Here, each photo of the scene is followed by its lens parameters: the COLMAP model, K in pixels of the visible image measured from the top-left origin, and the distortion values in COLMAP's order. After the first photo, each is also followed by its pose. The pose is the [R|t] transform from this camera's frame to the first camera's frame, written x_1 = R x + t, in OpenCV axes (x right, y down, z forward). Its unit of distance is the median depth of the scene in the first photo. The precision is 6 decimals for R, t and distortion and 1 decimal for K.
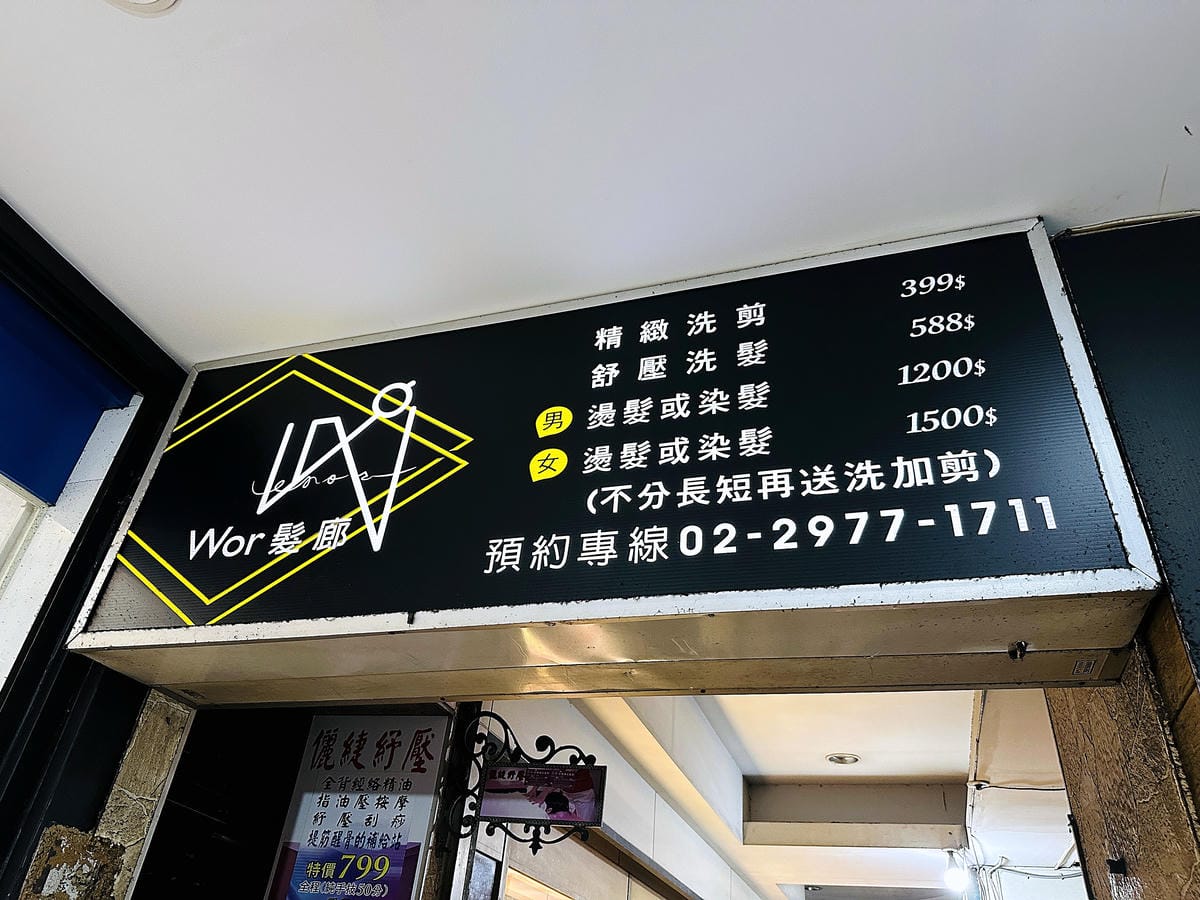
lens RADIAL K [[845.4, 0, 596.1], [0, 845.4, 445.2], [0, 0, 1]] dist [0.035017, -0.003539]
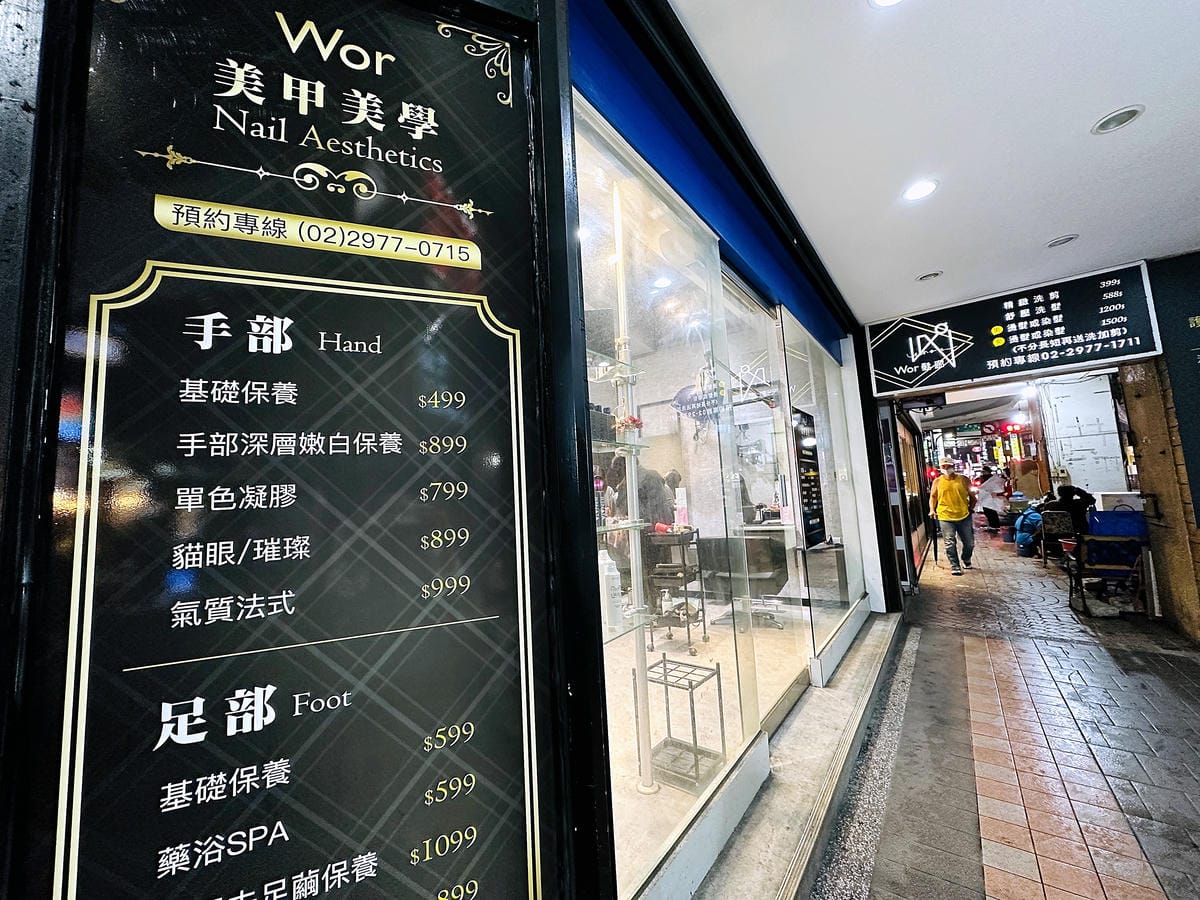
lens RADIAL K [[483.1, 0, 599.3], [0, 483.1, 456.0], [0, 0, 1]] dist [-0.001315, -0.000321]
pose [[0.943818, -0.161298, -0.288428, -1.452530], [0.281790, 0.848755, 0.447447, -1.237613], [0.172632, -0.503584, 0.846523, -1.912194]]
